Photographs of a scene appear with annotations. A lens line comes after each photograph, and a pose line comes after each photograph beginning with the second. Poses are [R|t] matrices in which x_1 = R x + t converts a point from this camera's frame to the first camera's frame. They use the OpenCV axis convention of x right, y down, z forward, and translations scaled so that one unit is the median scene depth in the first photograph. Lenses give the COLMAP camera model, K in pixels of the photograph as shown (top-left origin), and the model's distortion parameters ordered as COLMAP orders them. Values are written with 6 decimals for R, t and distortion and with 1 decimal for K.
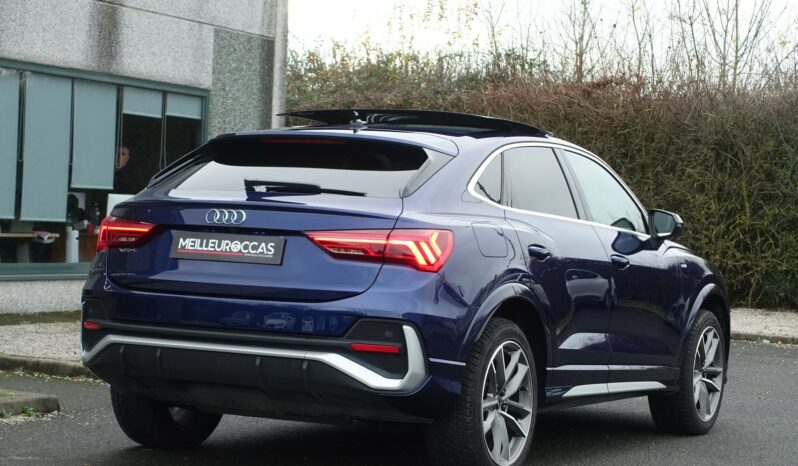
lens RADIAL K [[1748.6, 0, 399.0], [0, 1748.6, 233.0], [0, 0, 1]] dist [0.110804, 0.038079]
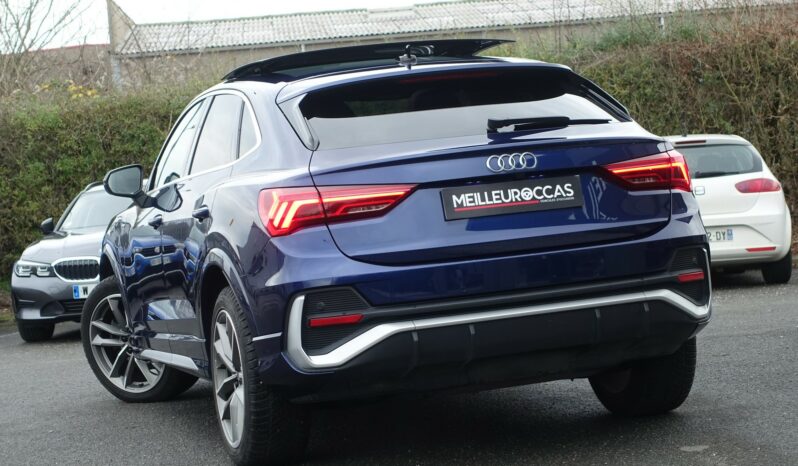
lens RADIAL K [[1748.6, 0, 399.0], [0, 1748.6, 233.0], [0, 0, 1]] dist [0.110804, 0.038079]
pose [[0.688000, -0.136594, 0.712740, -0.770229], [0.131433, 0.989338, 0.062732, -0.036673], [-0.713709, 0.050518, 0.698618, 0.434730]]
